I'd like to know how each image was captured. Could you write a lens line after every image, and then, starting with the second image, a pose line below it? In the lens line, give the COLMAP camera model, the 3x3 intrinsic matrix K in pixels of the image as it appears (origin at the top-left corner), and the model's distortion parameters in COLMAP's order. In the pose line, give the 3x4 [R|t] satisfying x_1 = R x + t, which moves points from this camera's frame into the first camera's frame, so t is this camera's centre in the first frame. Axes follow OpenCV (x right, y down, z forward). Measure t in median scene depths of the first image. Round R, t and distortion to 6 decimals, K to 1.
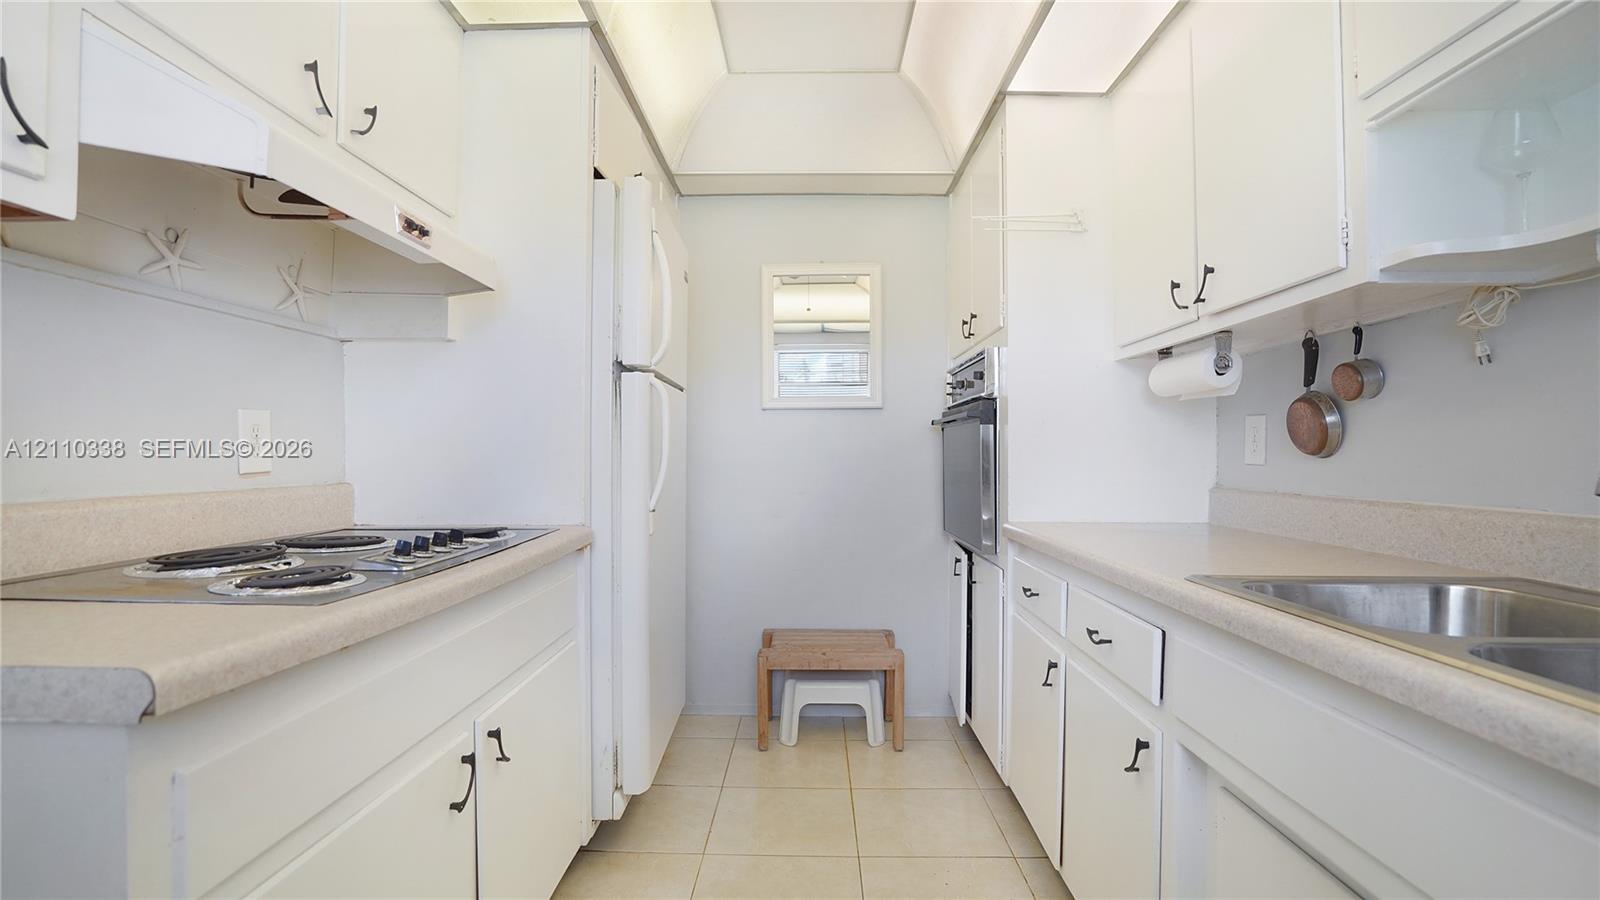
lens RADIAL K [[744.2, 0, 805.0], [0, 744.2, 447.8], [0, 0, 1]] dist [-0.043545, 0.006586]
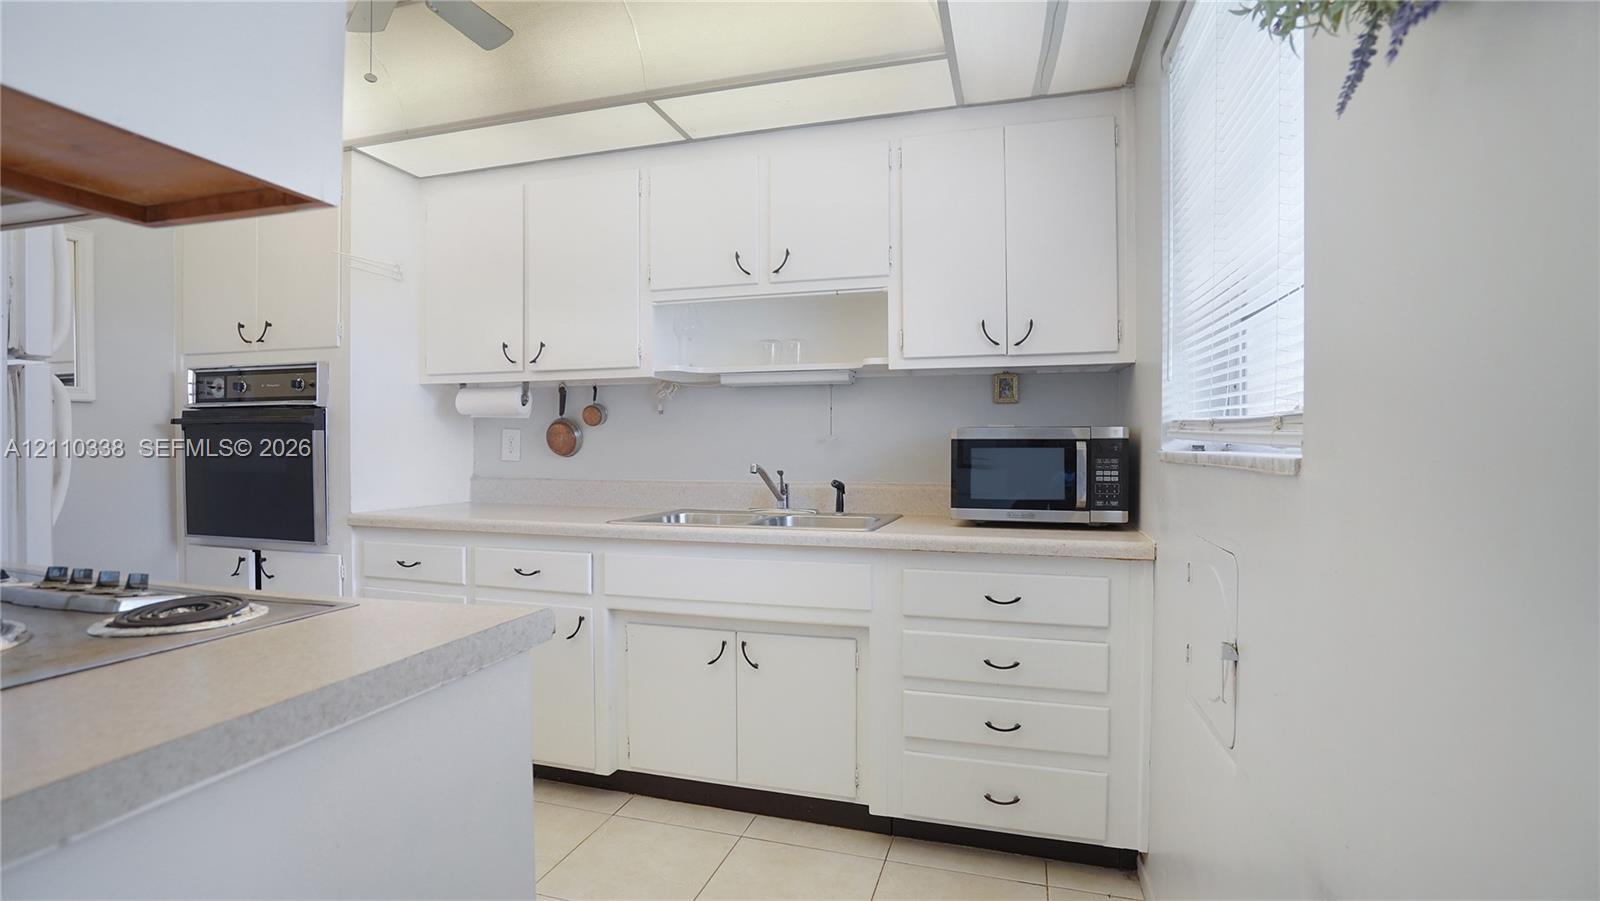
lens RADIAL K [[744.2, 0, 808.6], [0, 744.2, 451.1], [0, 0, 1]] dist [-0.043545, 0.006586]
pose [[0.273532, -0.015076, 0.961745, -0.826754], [-0.011176, 0.999760, 0.018851, -0.039158], [-0.961798, -0.015905, 0.273298, -0.034205]]
